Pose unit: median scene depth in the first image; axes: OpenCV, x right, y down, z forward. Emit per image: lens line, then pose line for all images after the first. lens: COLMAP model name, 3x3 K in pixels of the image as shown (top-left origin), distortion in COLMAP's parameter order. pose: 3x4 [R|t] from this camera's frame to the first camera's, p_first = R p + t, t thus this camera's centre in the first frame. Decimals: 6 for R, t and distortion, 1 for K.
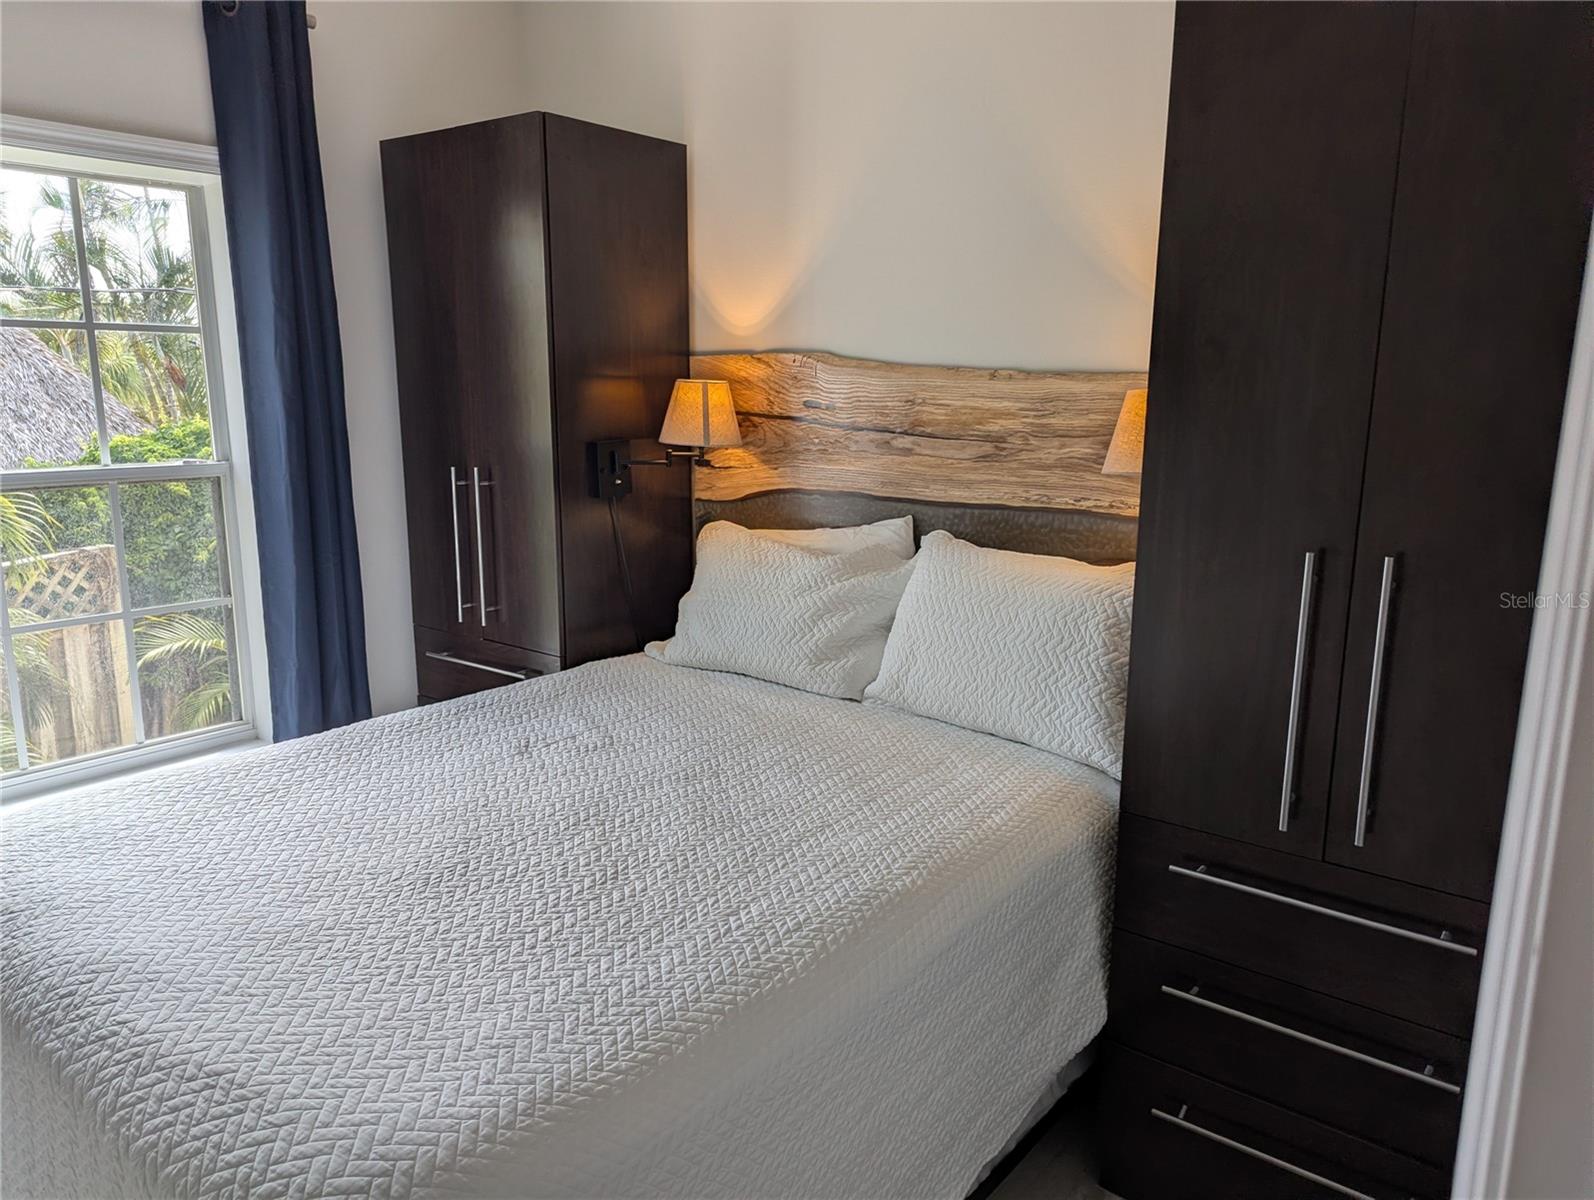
lens RADIAL K [[1126.2, 0, 795.0], [0, 1126.2, 596.7], [0, 0, 1]] dist [0.071069, -0.070083]
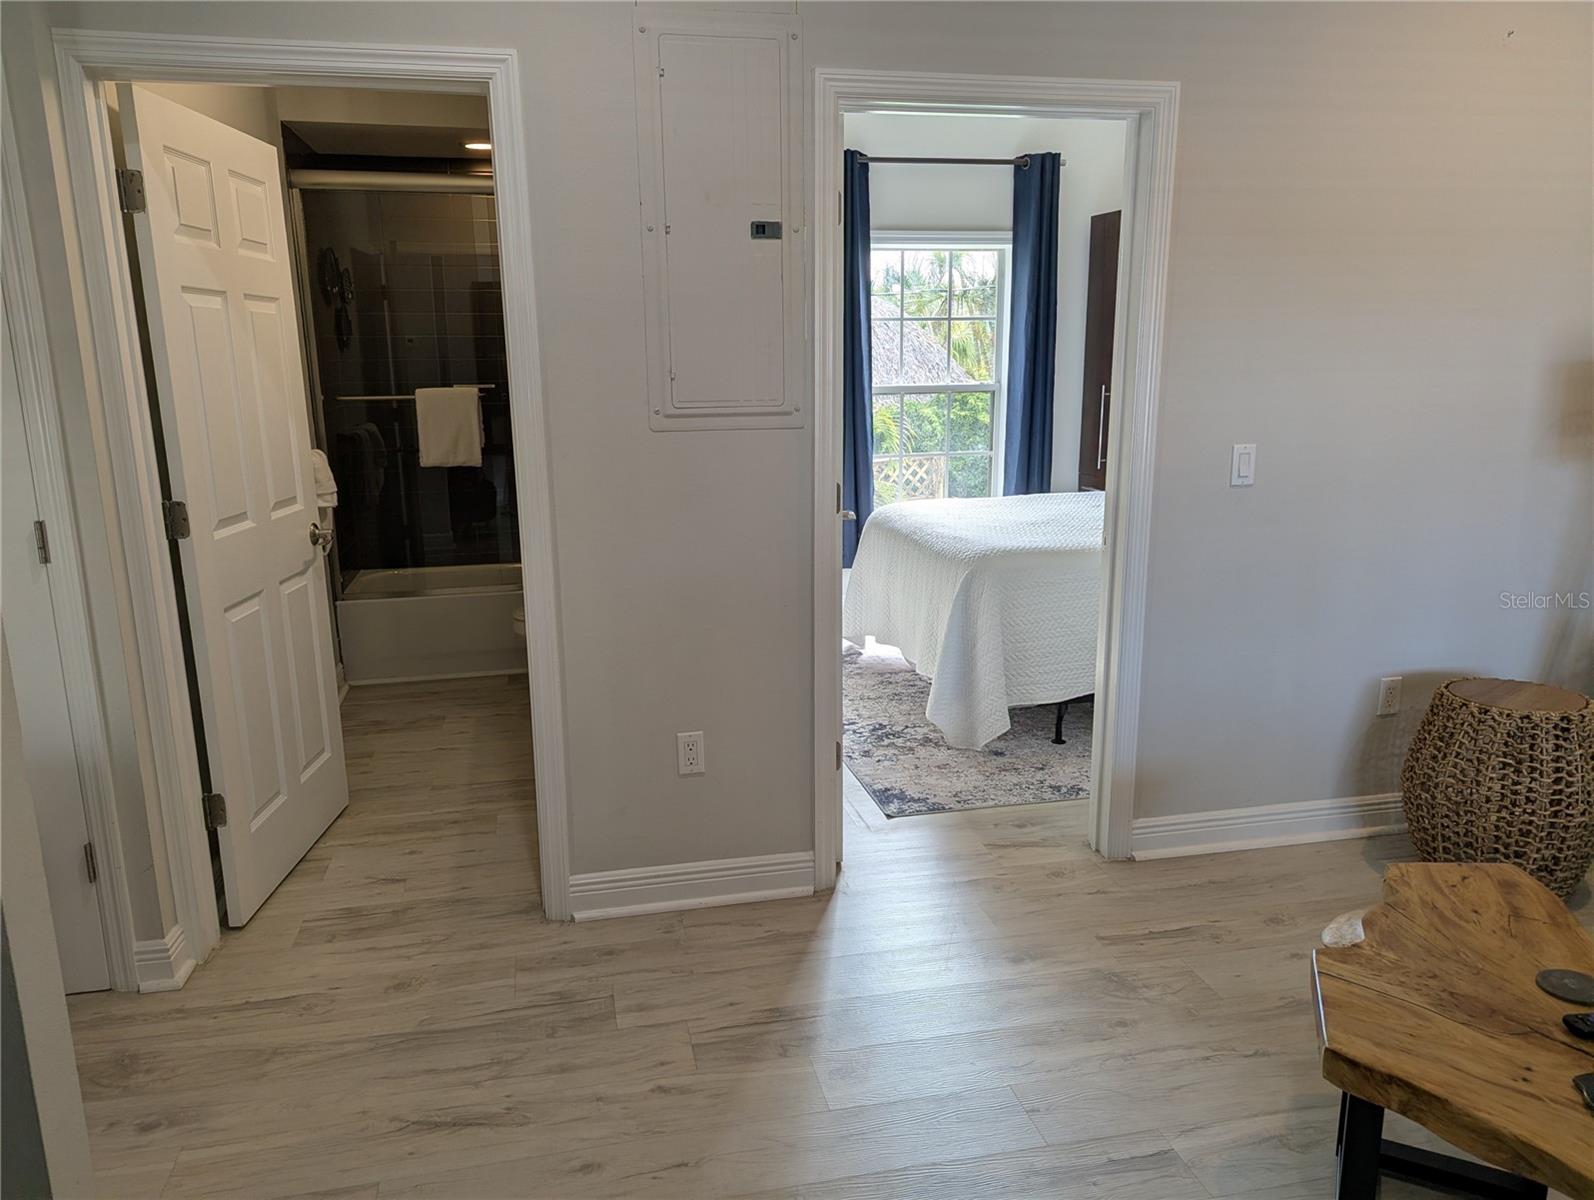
lens RADIAL K [[1126.2, 0, 795.0], [0, 1126.2, 596.7], [0, 0, 1]] dist [0.071069, -0.070083]
pose [[0.786866, 0.132453, -0.602742, 0.193840], [-0.121674, 0.990822, 0.058891, 0.083894], [0.605010, 0.026998, 0.795760, -0.333601]]
